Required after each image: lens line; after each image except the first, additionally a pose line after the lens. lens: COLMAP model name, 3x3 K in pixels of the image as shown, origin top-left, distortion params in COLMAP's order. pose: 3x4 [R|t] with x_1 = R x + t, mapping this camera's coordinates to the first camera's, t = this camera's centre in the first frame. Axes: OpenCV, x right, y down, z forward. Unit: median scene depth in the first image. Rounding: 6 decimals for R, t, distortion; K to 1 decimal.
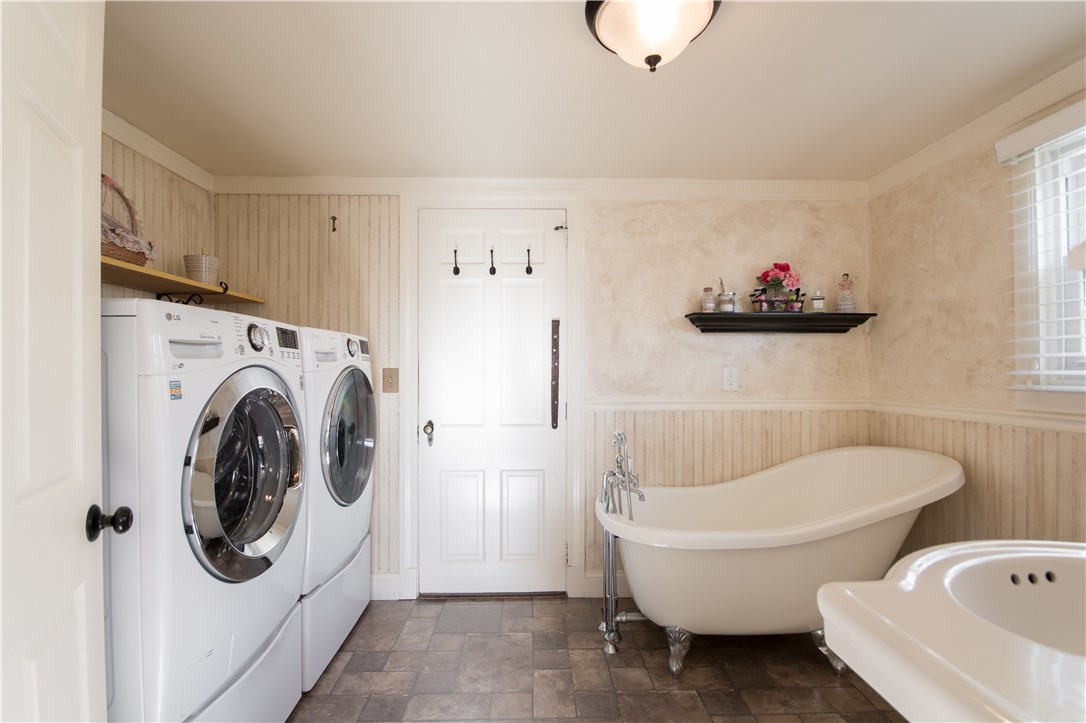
lens RADIAL K [[490.7, 0, 535.9], [0, 490.7, 372.5], [0, 0, 1]] dist [-0.000285, -0.000508]
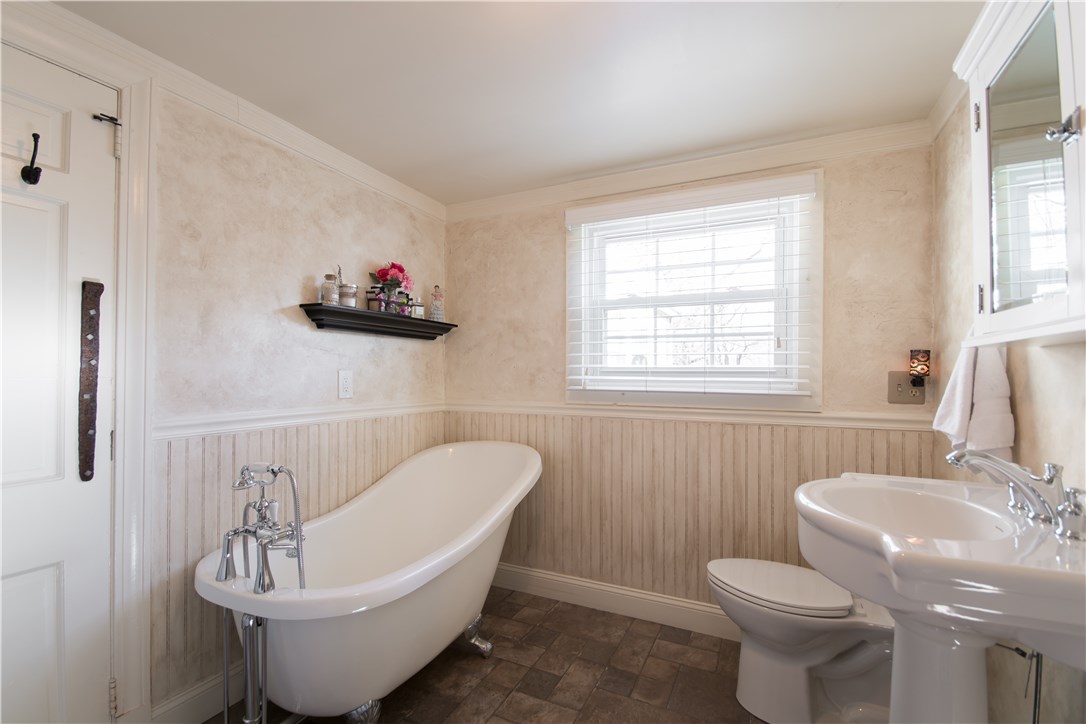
lens RADIAL K [[490.7, 0, 535.9], [0, 490.7, 373.0], [0, 0, 1]] dist [-0.000285, -0.000508]
pose [[0.447375, 0.006330, 0.894324, -0.230597], [-0.002413, 0.999980, -0.005871, -0.003013], [-0.894343, 0.000469, 0.447382, 0.316041]]
